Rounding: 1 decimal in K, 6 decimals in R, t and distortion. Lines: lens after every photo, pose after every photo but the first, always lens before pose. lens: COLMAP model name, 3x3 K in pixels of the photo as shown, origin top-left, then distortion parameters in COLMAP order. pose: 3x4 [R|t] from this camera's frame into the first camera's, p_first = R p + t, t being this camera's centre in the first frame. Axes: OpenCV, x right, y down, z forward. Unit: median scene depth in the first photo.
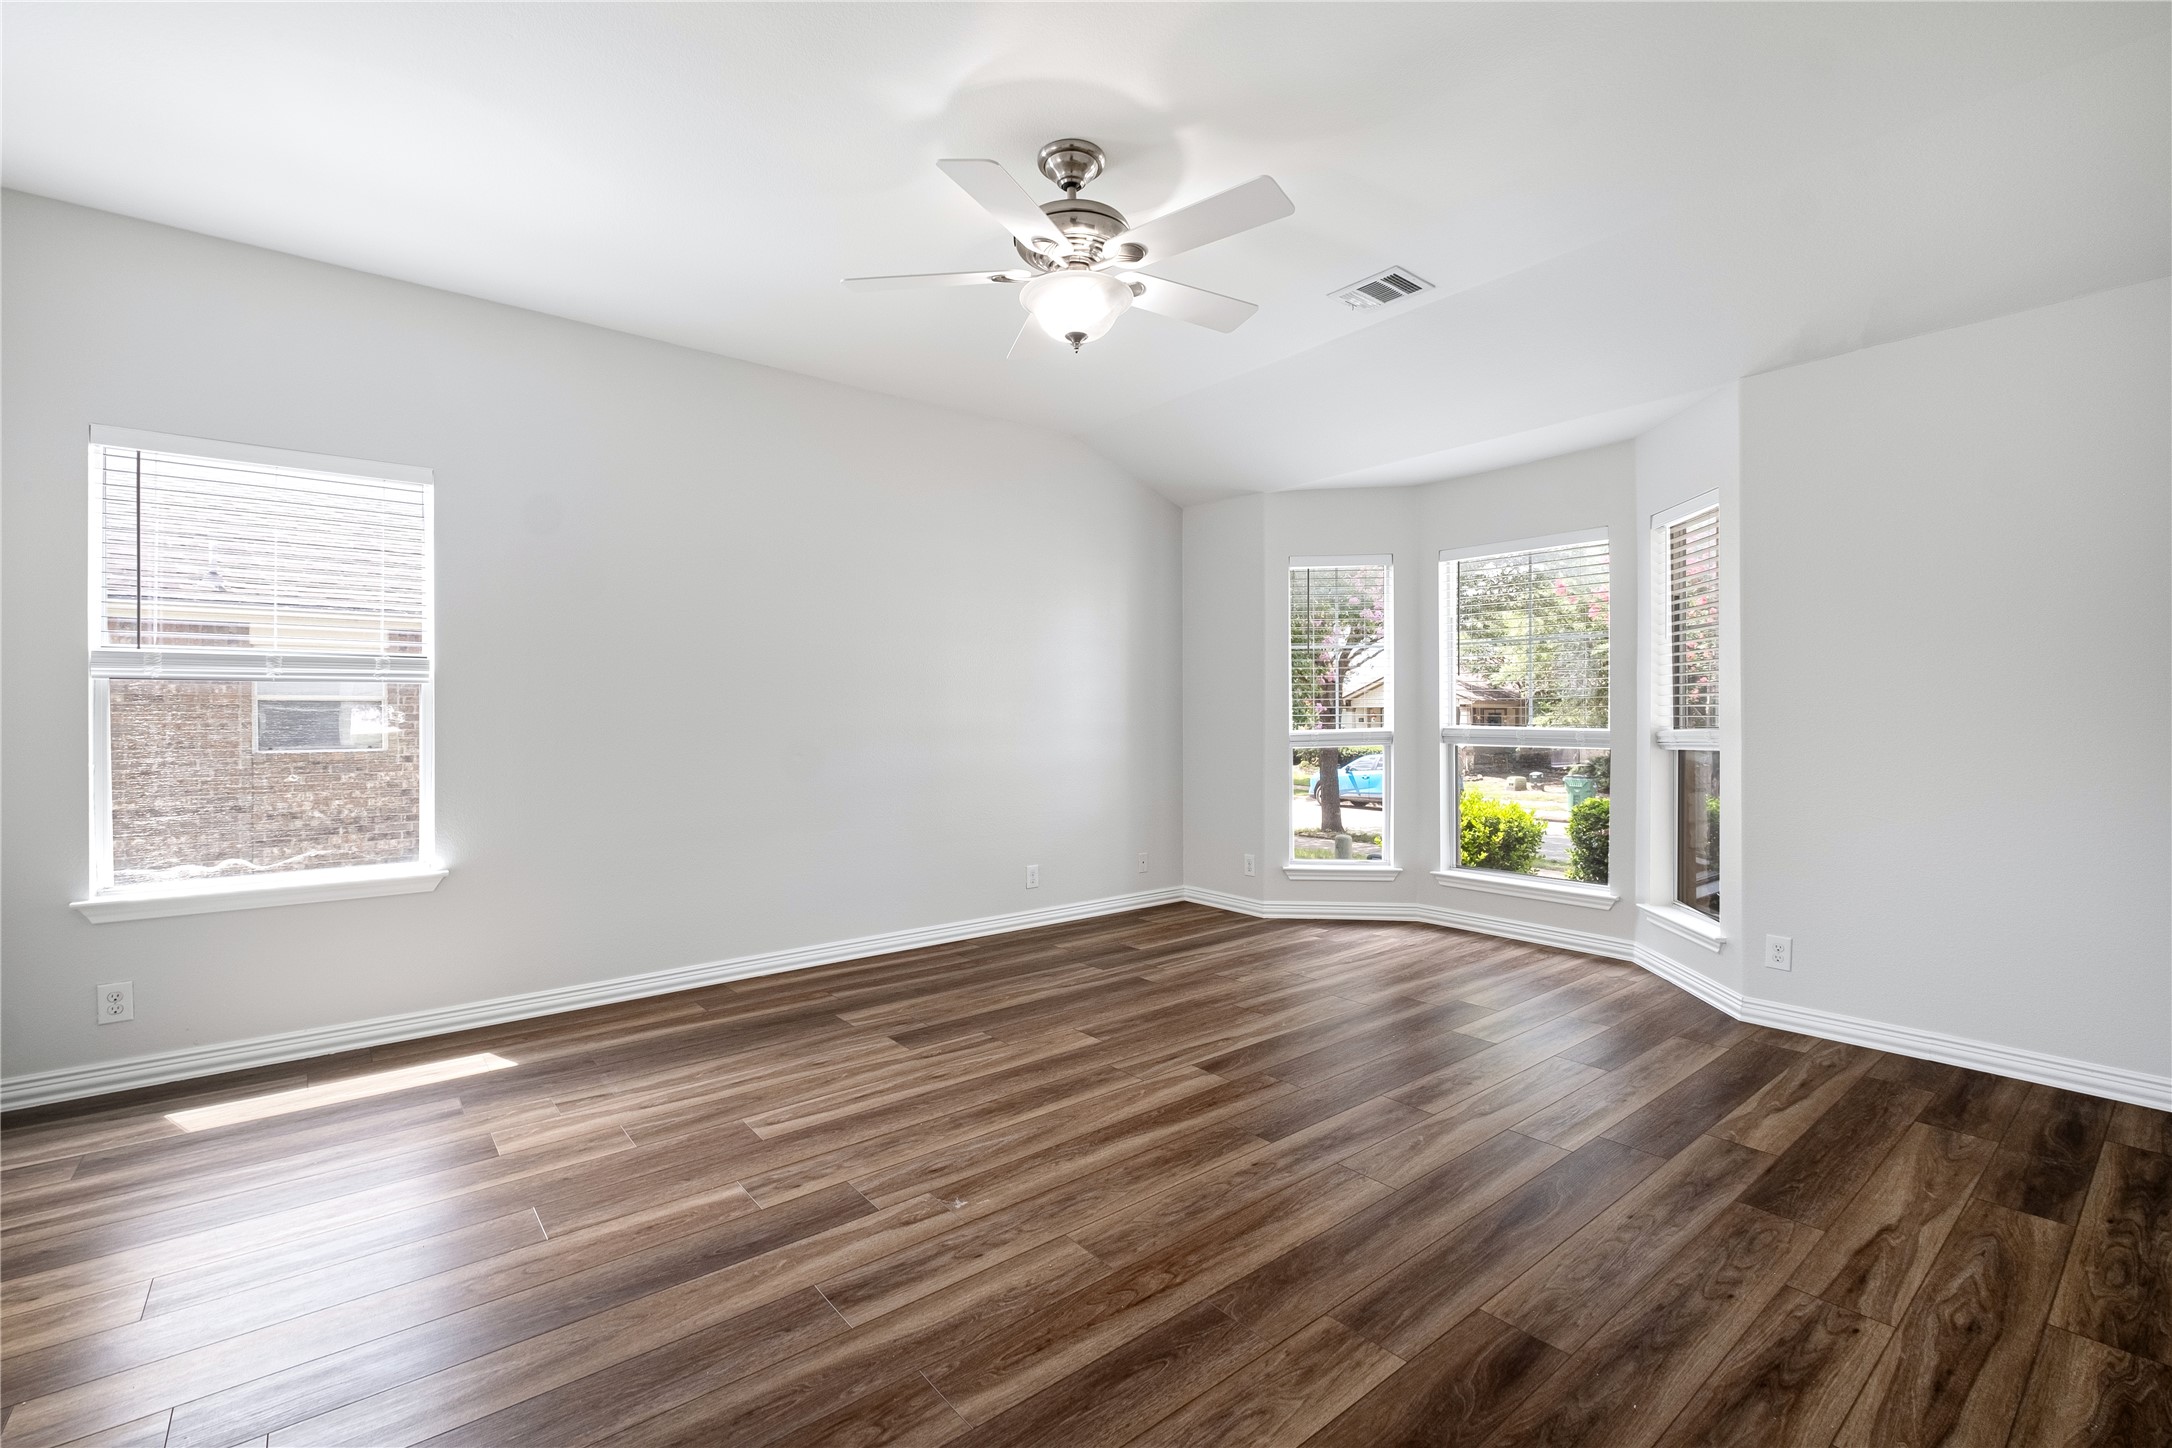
lens RADIAL K [[941.2, 0, 1093.5], [0, 941.2, 717.4], [0, 0, 1]] dist [0.004799, -0.007134]
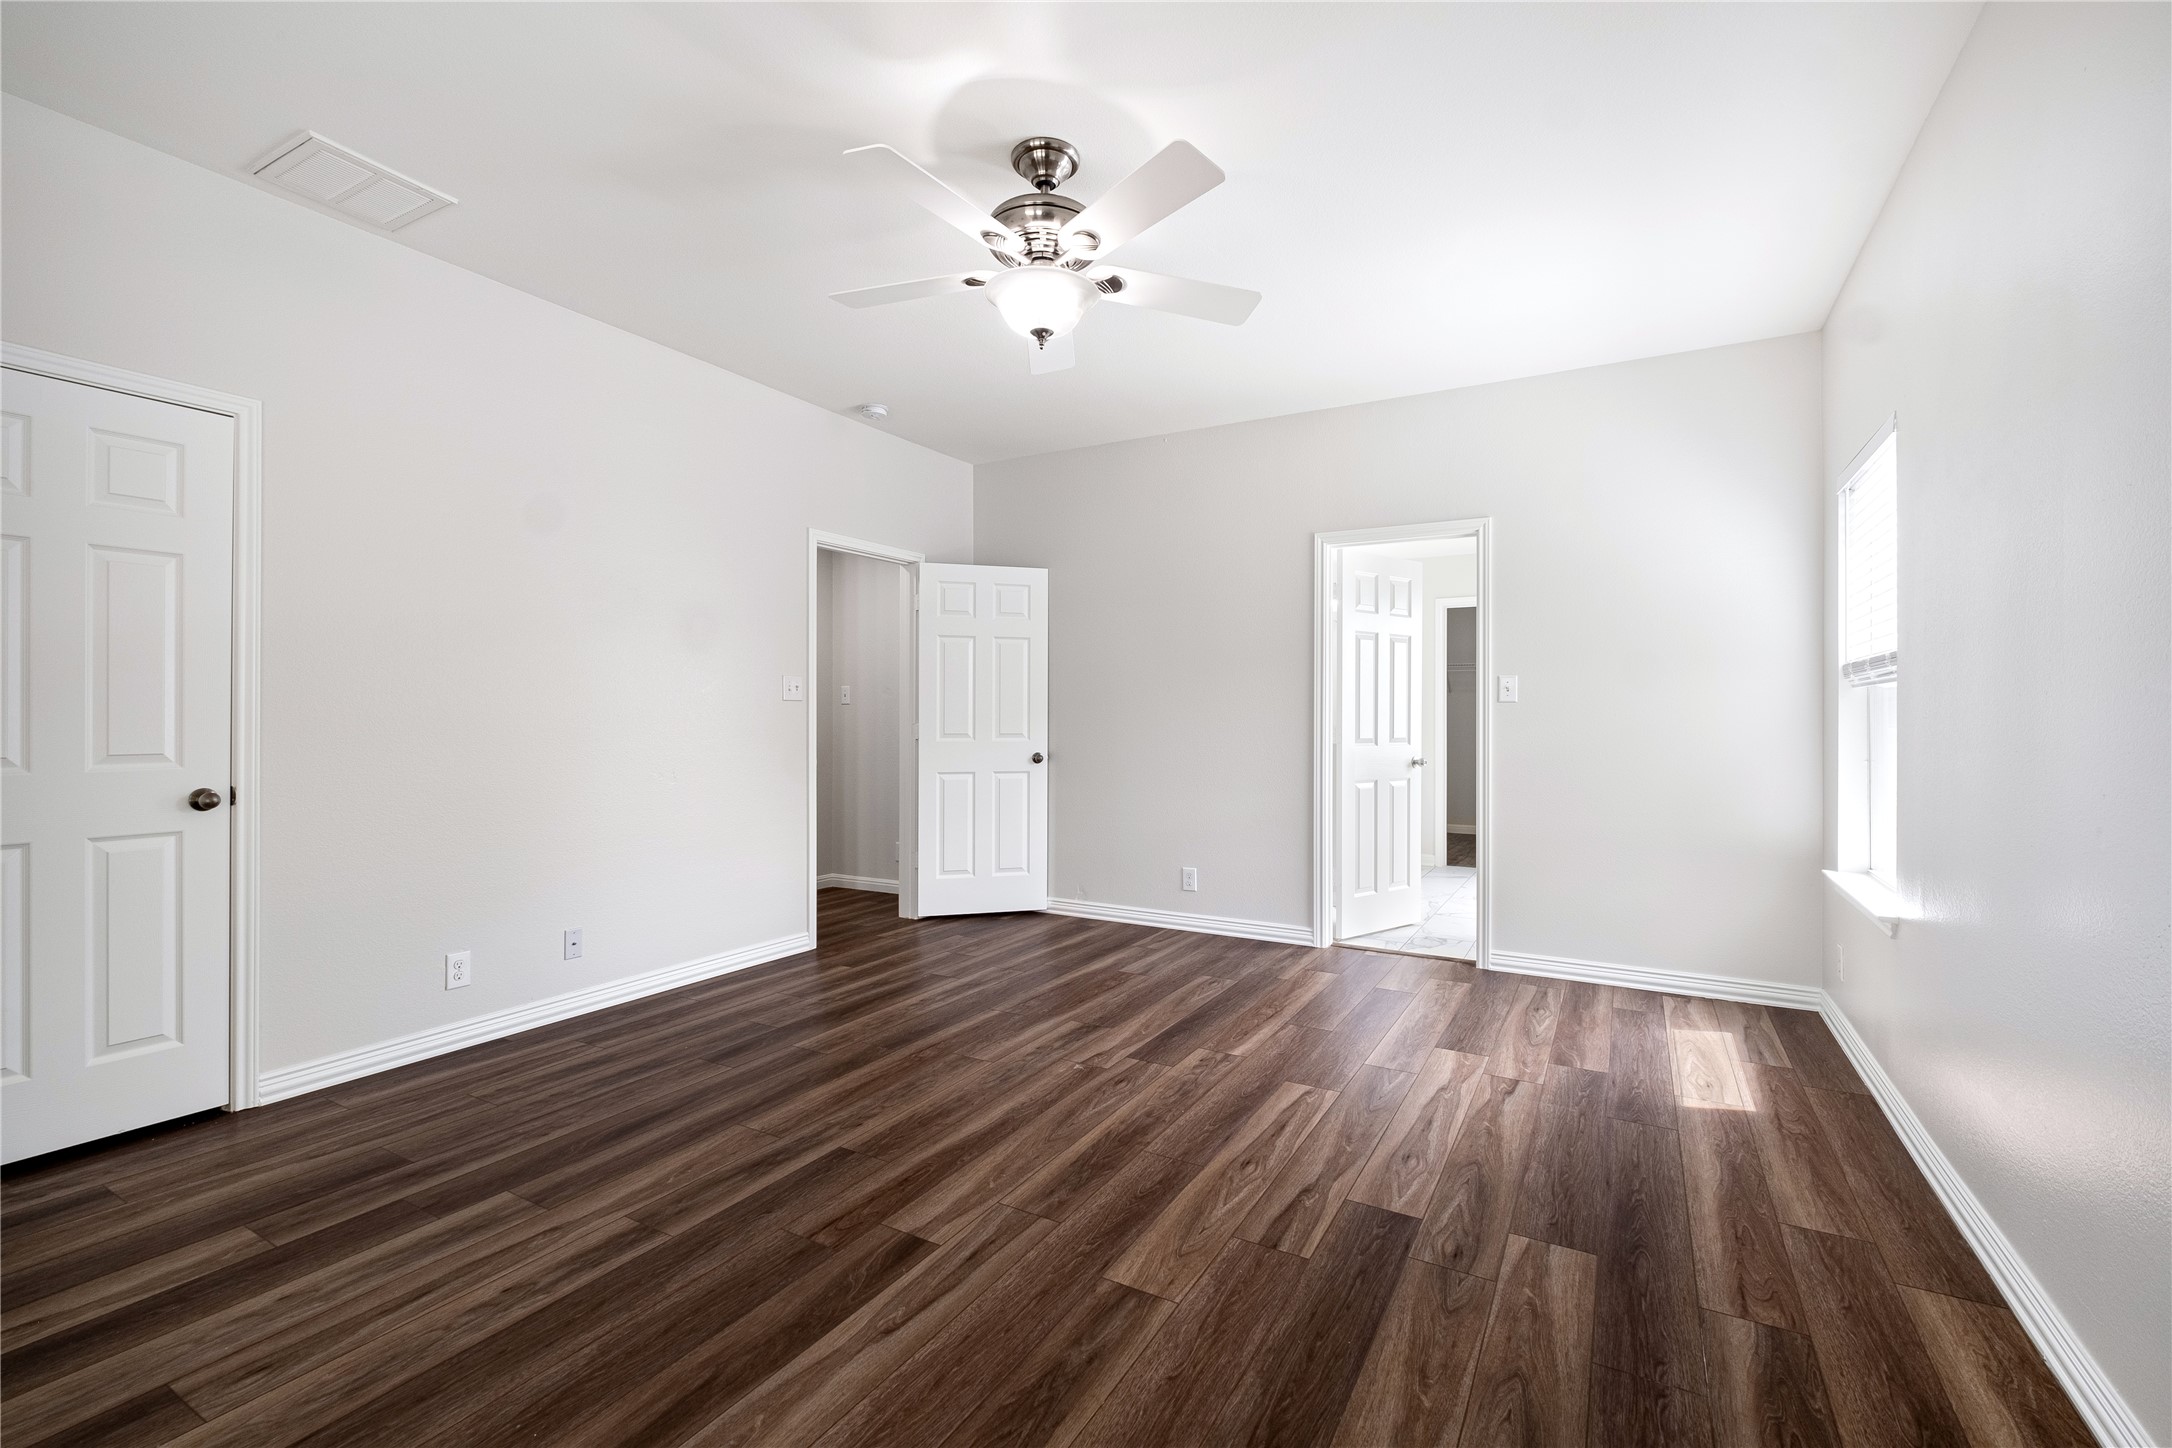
lens RADIAL K [[941.2, 0, 1093.5], [0, 941.2, 717.4], [0, 0, 1]] dist [0.004799, -0.007134]
pose [[-0.934758, 0.000183, -0.355284, 0.268472], [-0.001526, 0.999989, 0.004530, -0.008445], [0.355281, 0.004776, -0.934747, 1.859896]]
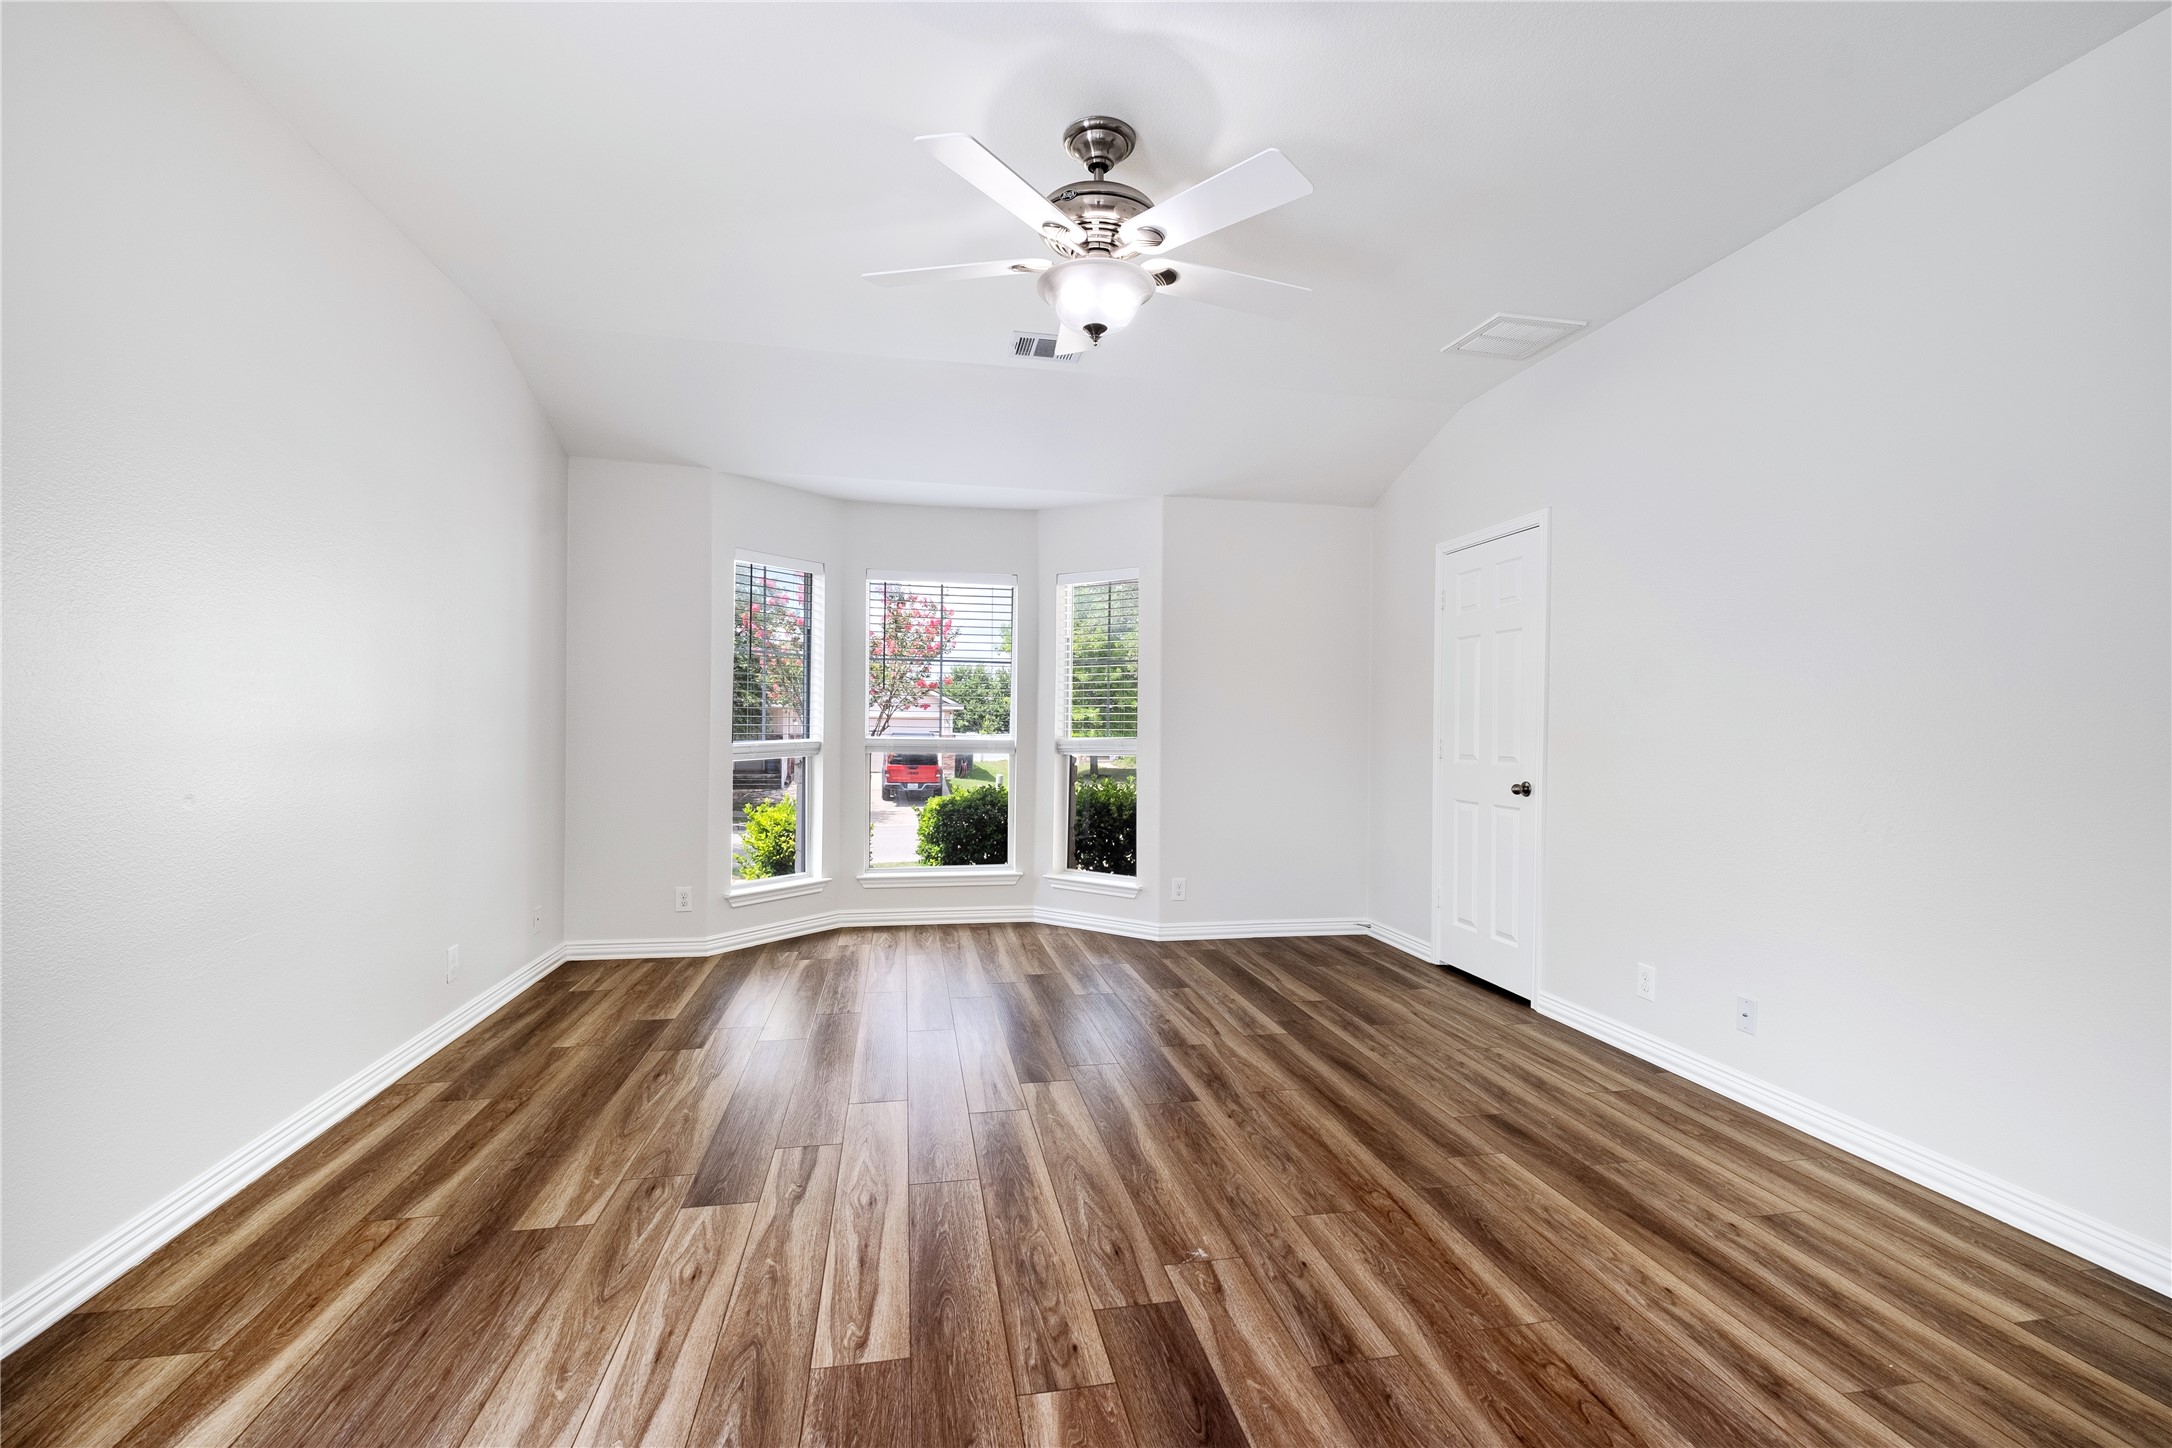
lens RADIAL K [[941.2, 0, 1093.5], [0, 941.2, 717.4], [0, 0, 1]] dist [0.004799, -0.007134]
pose [[0.471204, 0.015028, 0.881896, -0.826450], [-0.010355, 0.999880, -0.011506, -0.004989], [-0.881963, -0.003710, 0.471304, 0.524168]]
